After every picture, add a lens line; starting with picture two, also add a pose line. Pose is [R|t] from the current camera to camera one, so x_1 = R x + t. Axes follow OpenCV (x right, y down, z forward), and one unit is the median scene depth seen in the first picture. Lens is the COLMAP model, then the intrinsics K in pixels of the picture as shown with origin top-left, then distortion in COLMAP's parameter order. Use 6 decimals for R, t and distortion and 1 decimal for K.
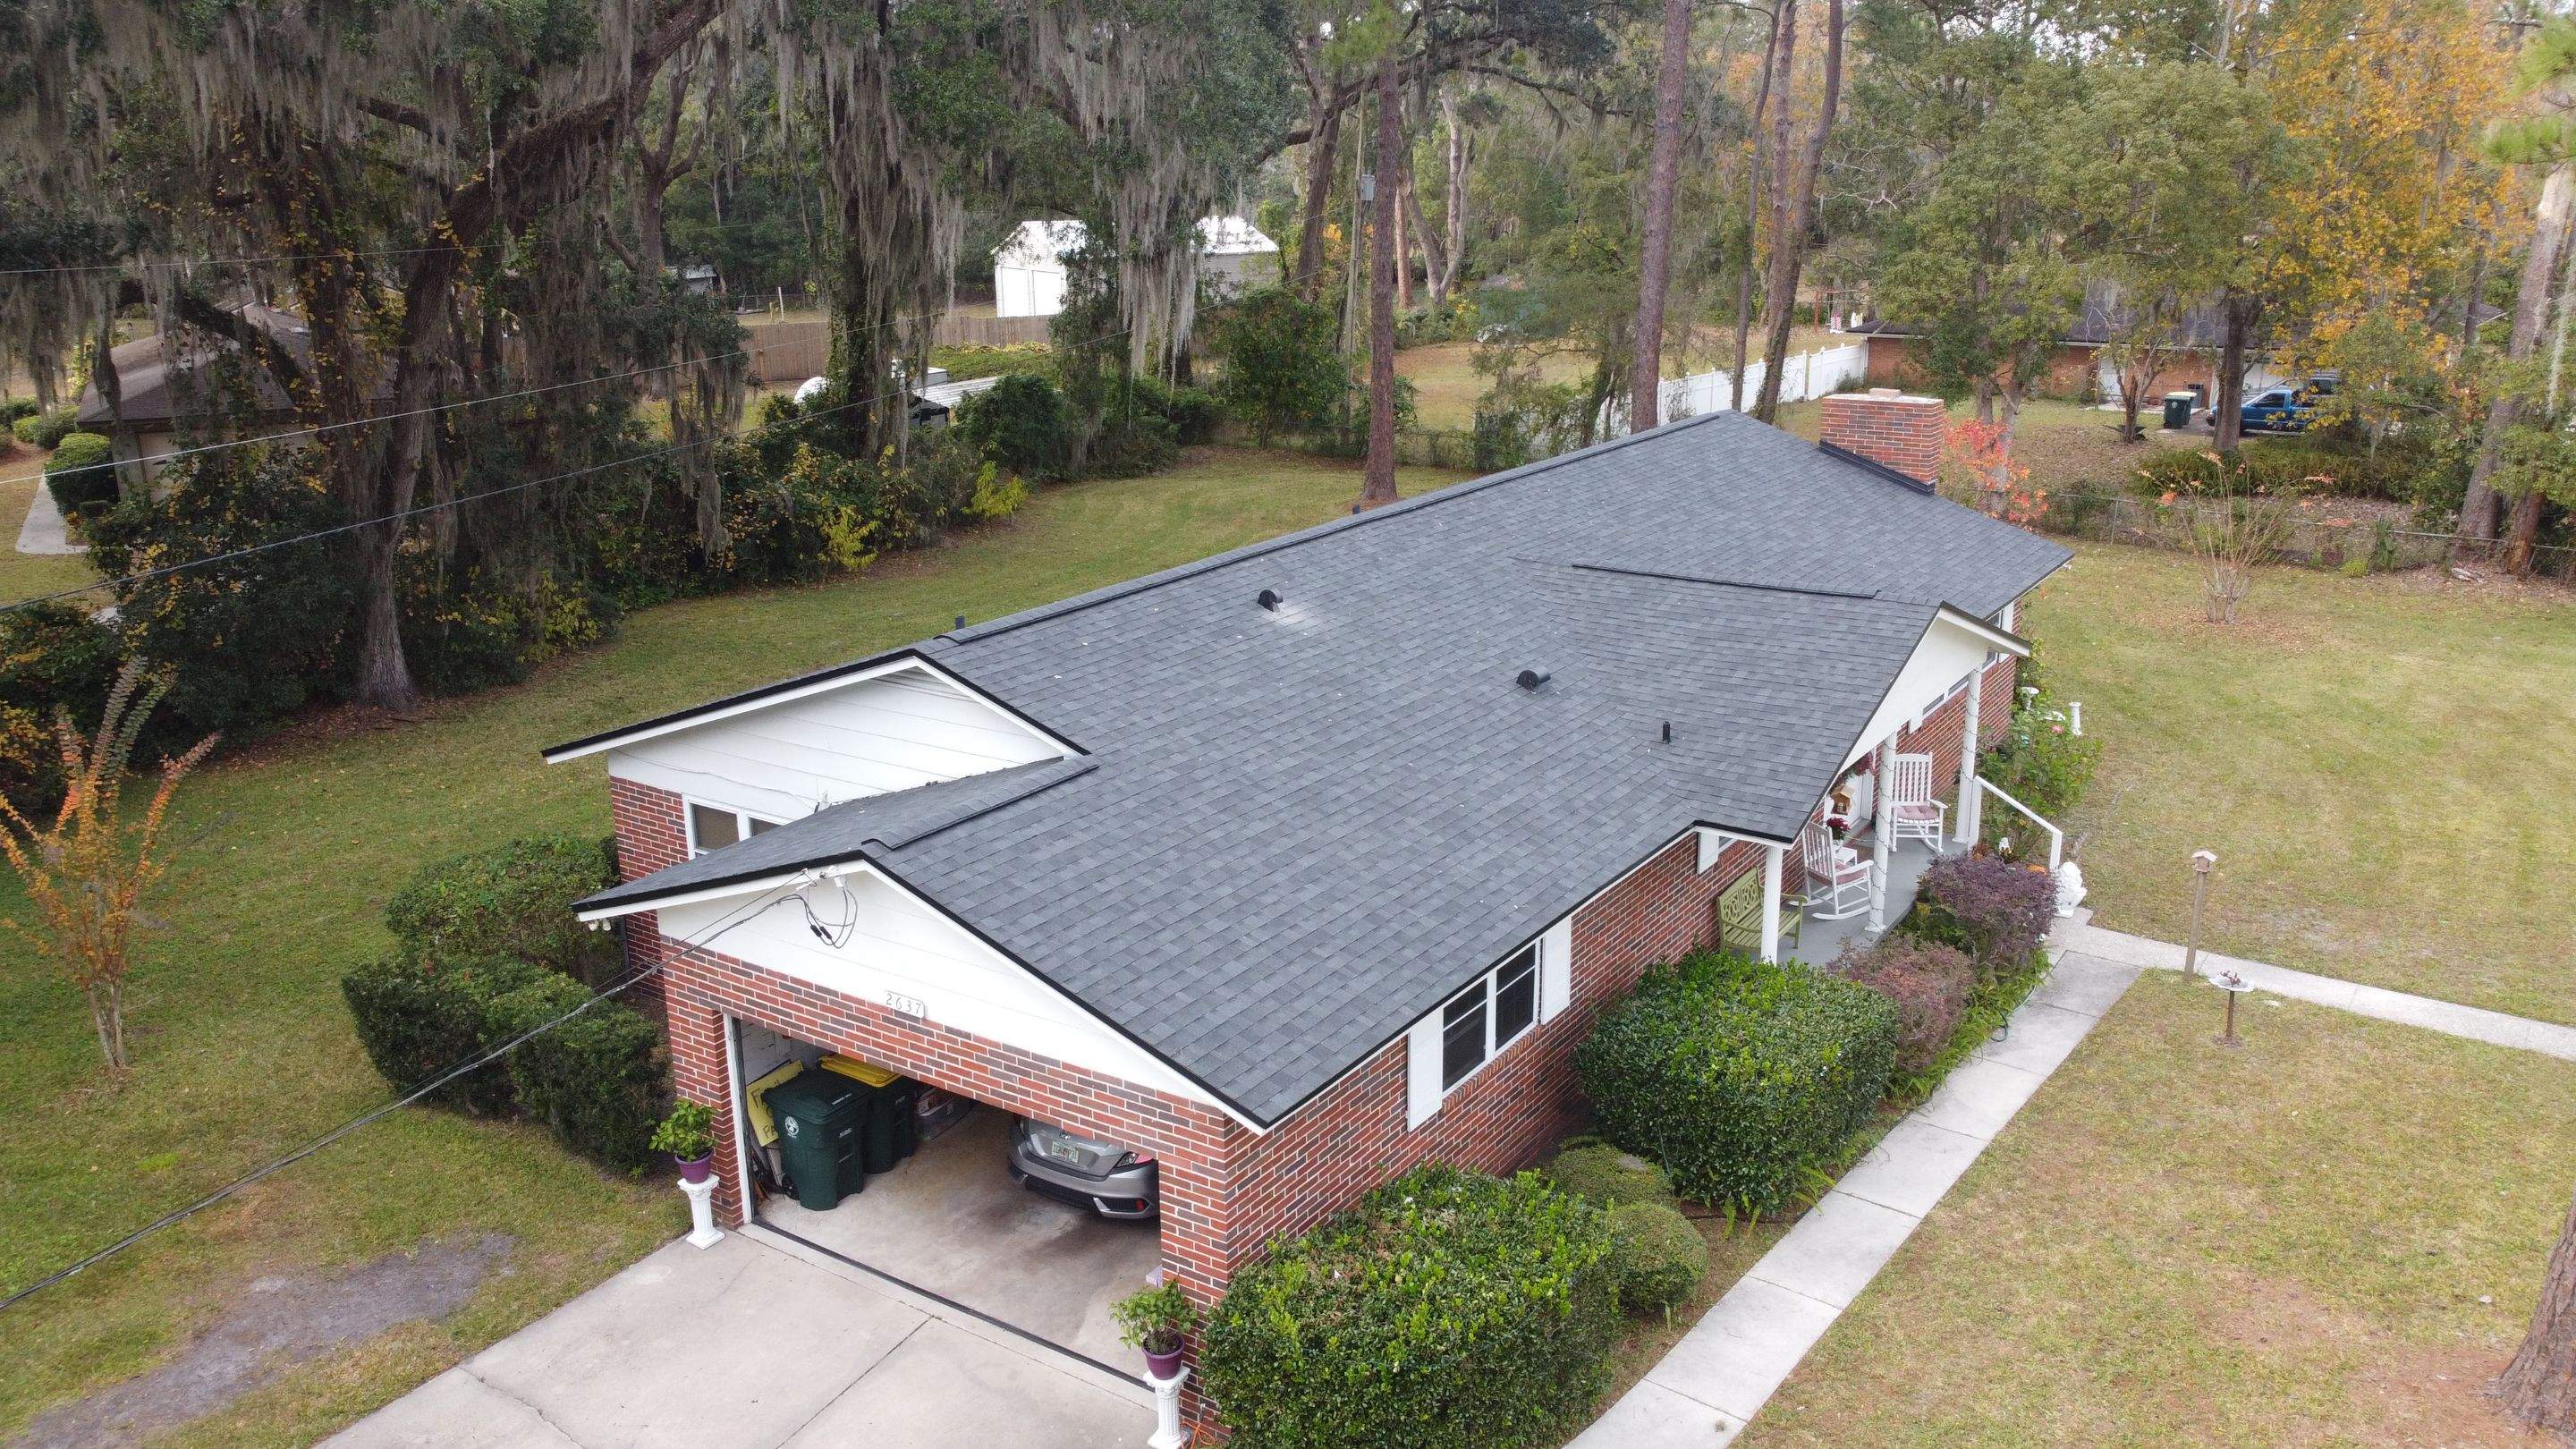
lens RADIAL K [[1918.3, 0, 1282.1], [0, 1918.3, 725.9], [0, 0, 1]] dist [0.000802, -0.000878]
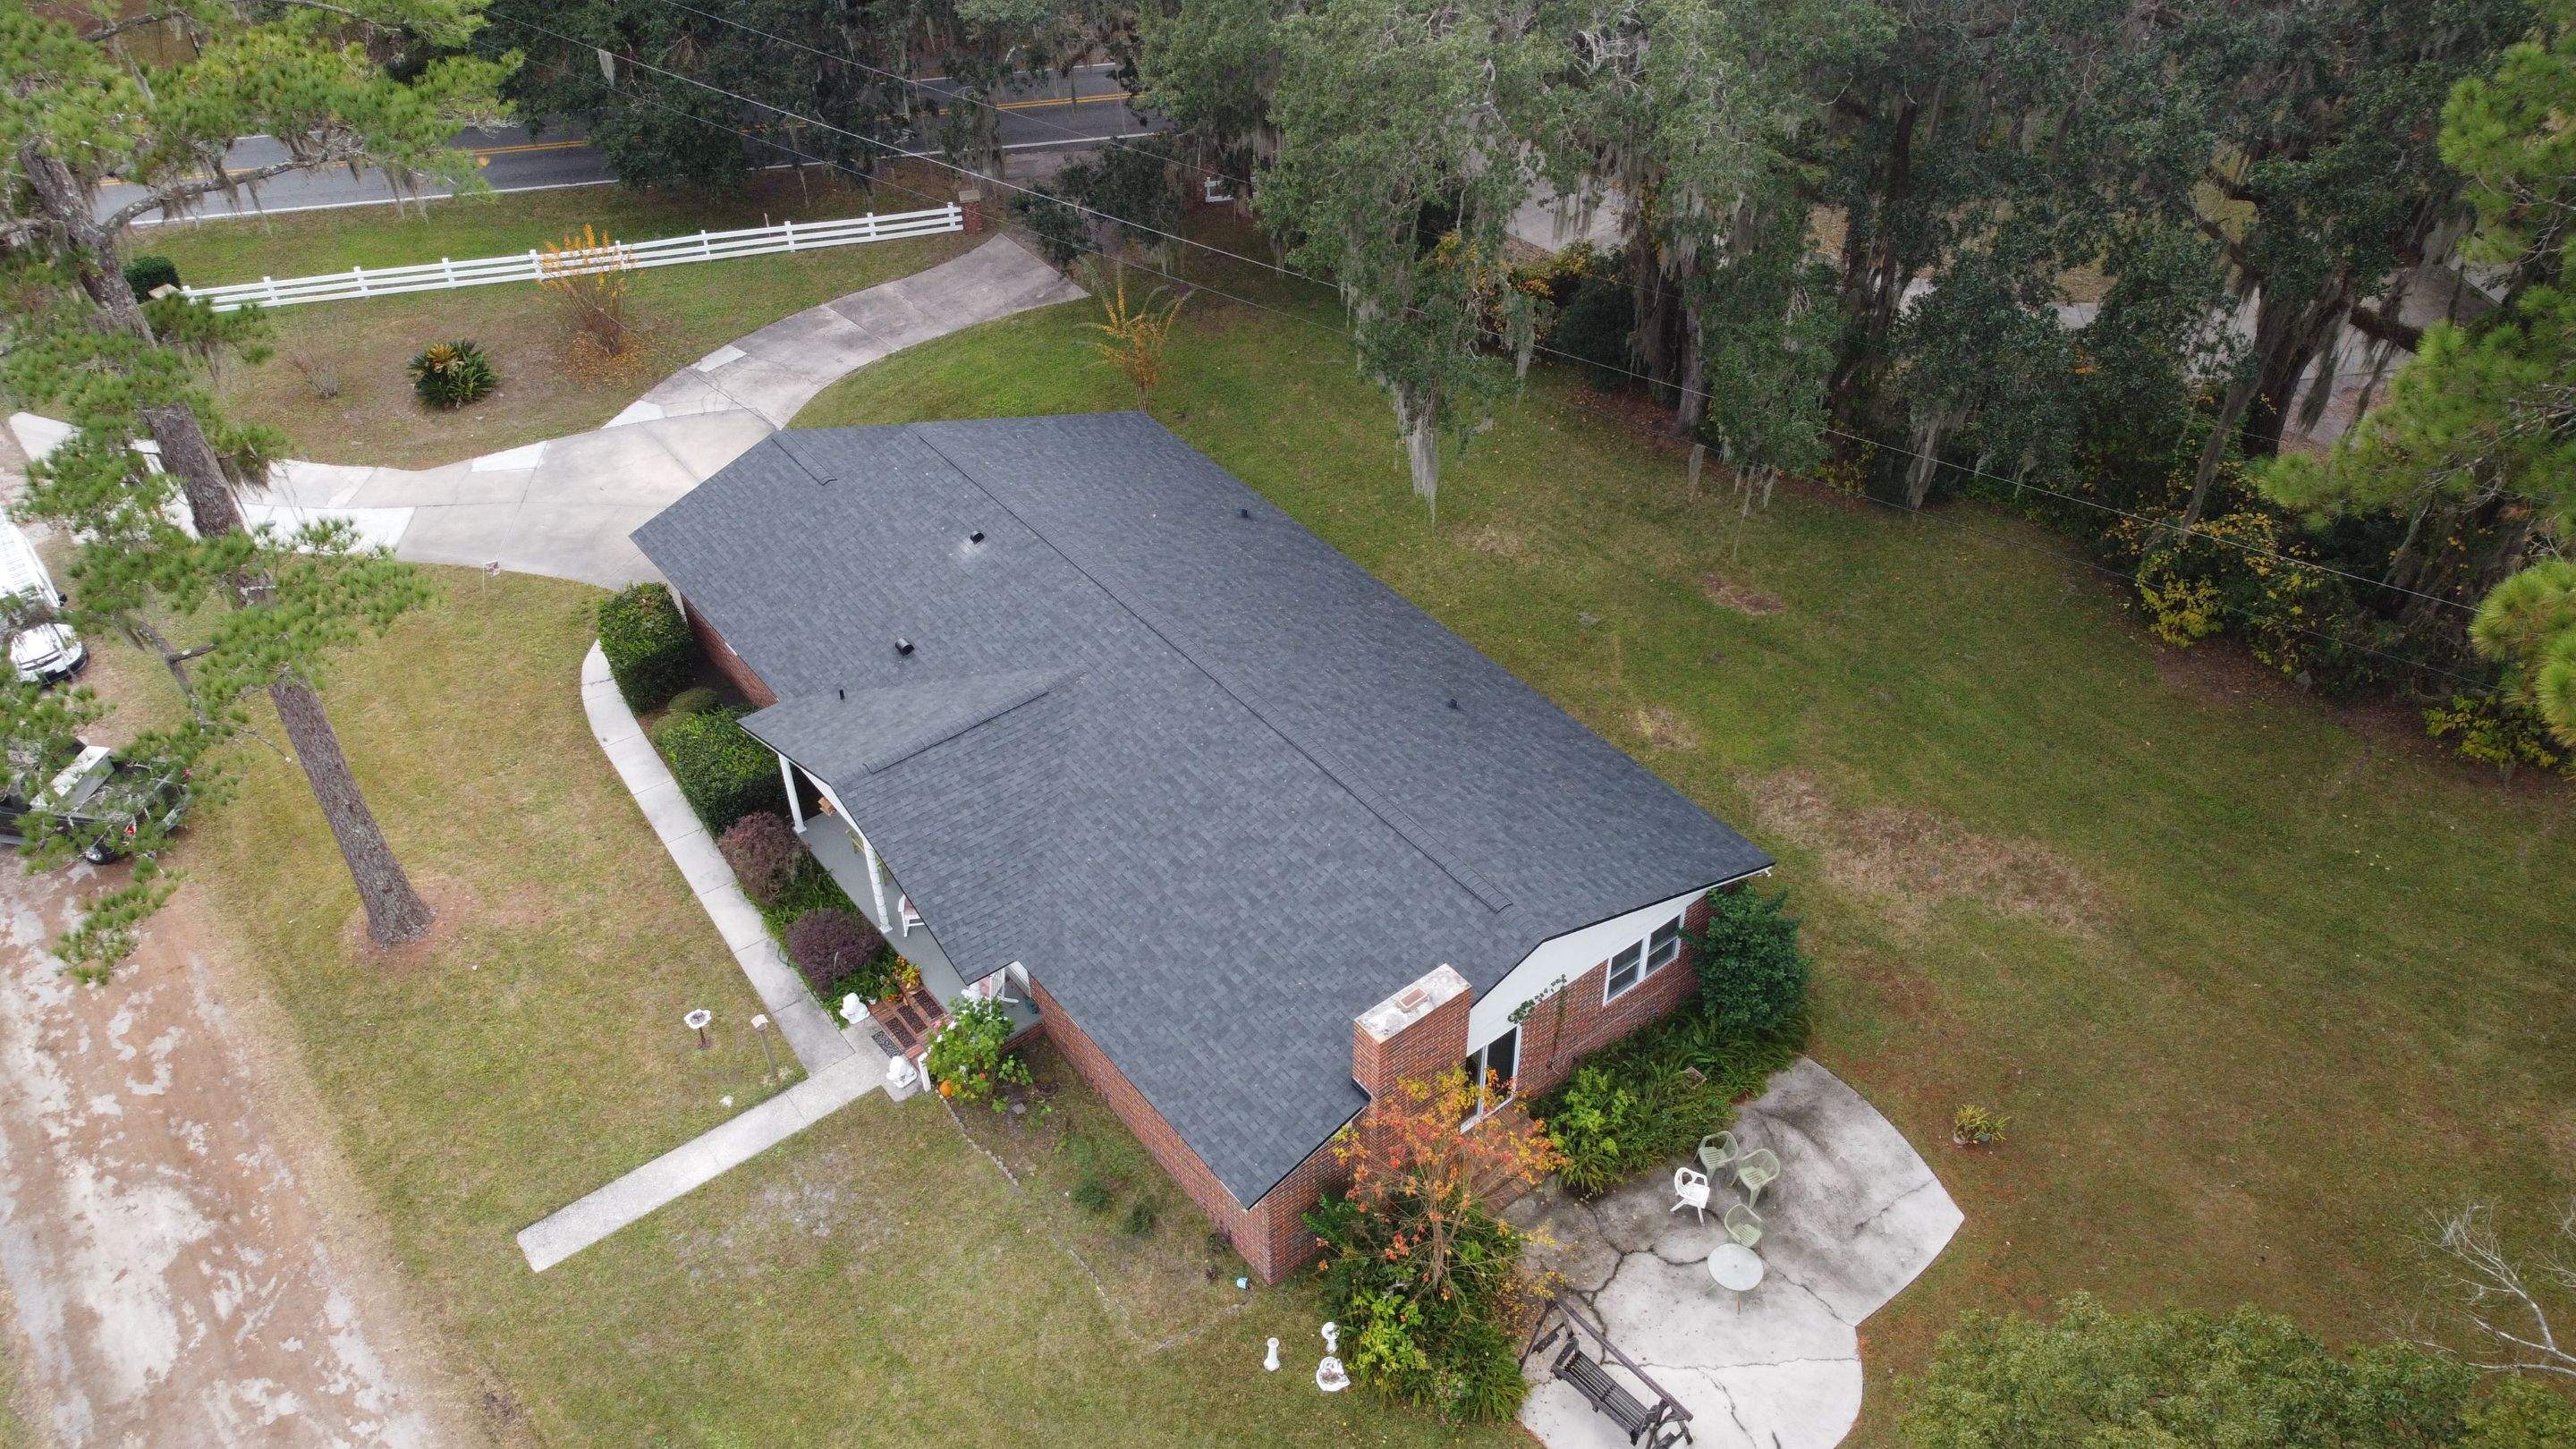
lens RADIAL K [[1918.3, 0, 1285.5], [0, 1918.3, 727.2], [0, 0, 1]] dist [0.000802, -0.000878]
pose [[-0.304039, 0.631449, -0.713325, 1.694340], [-0.260268, 0.665229, 0.699807, -1.664624], [0.916417, 0.398424, -0.037910, 1.758502]]
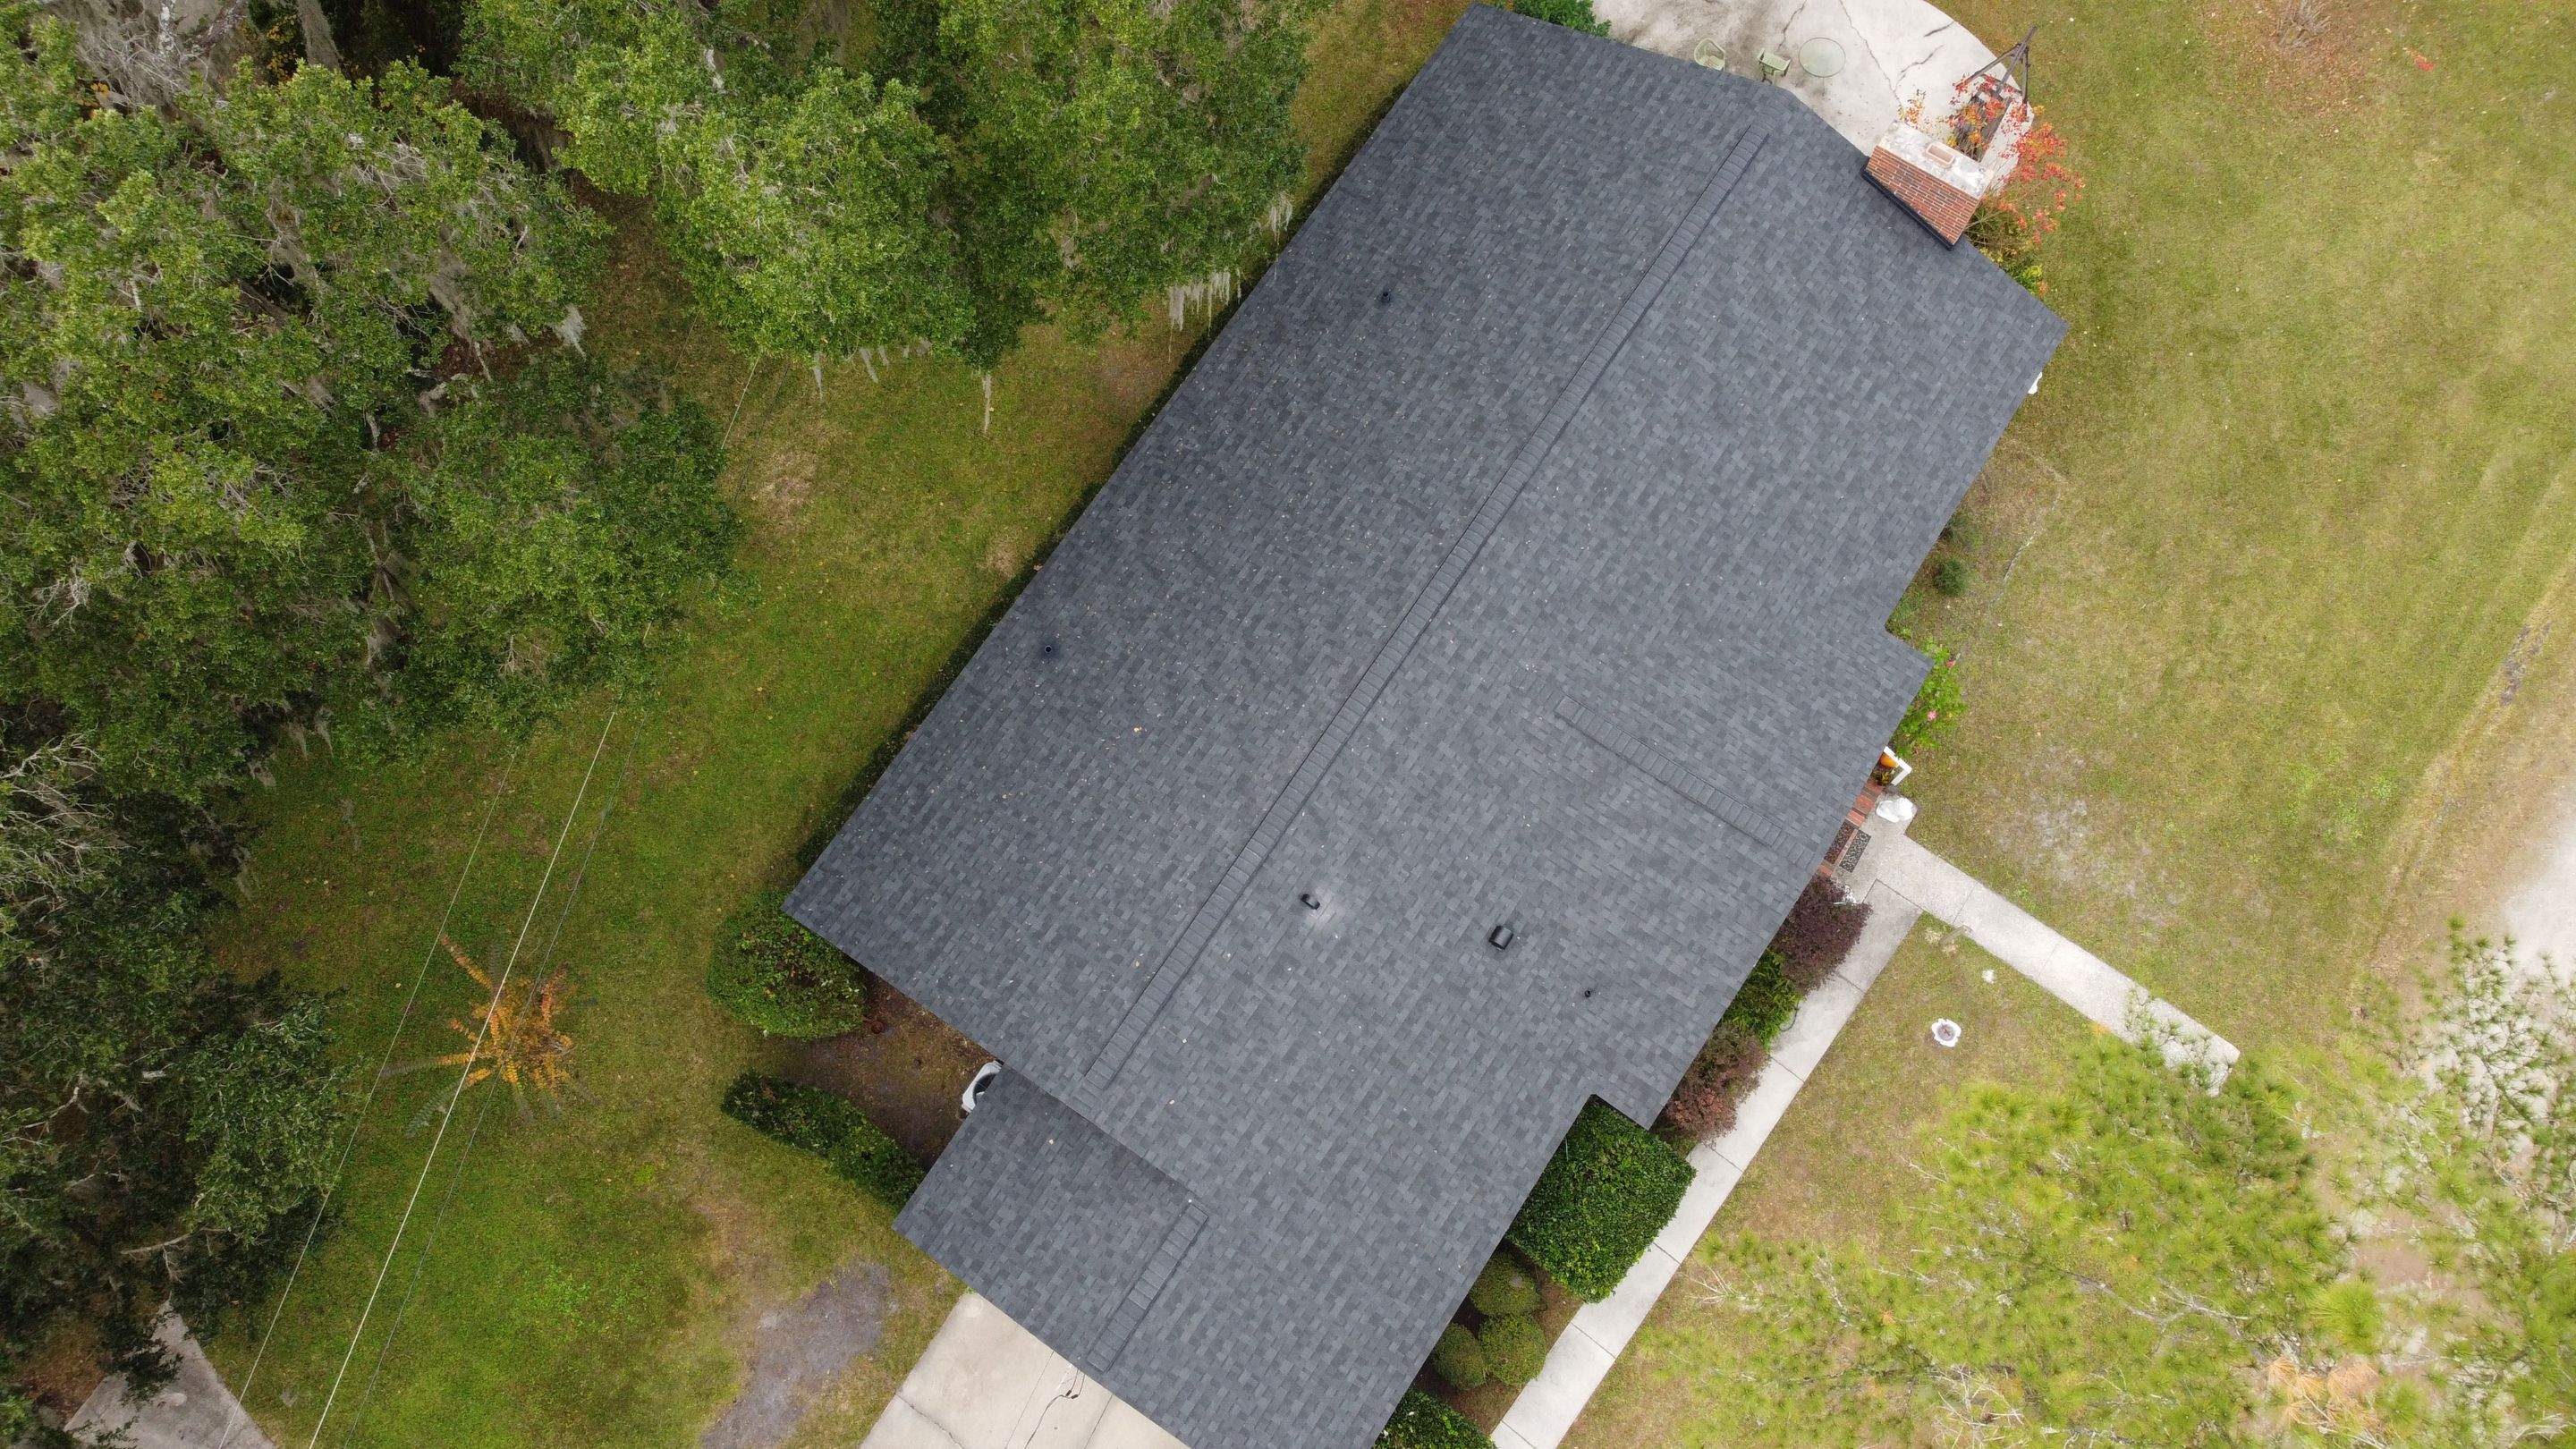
lens RADIAL K [[1918.3, 0, 1290.9], [0, 1918.3, 724.8], [0, 0, 1]] dist [0.000802, -0.000878]
pose [[0.999988, -0.004810, -0.000492, -0.023200], [0.003127, 0.565657, 0.824635, -1.531588], [-0.003688, -0.824626, 0.565666, 0.423633]]
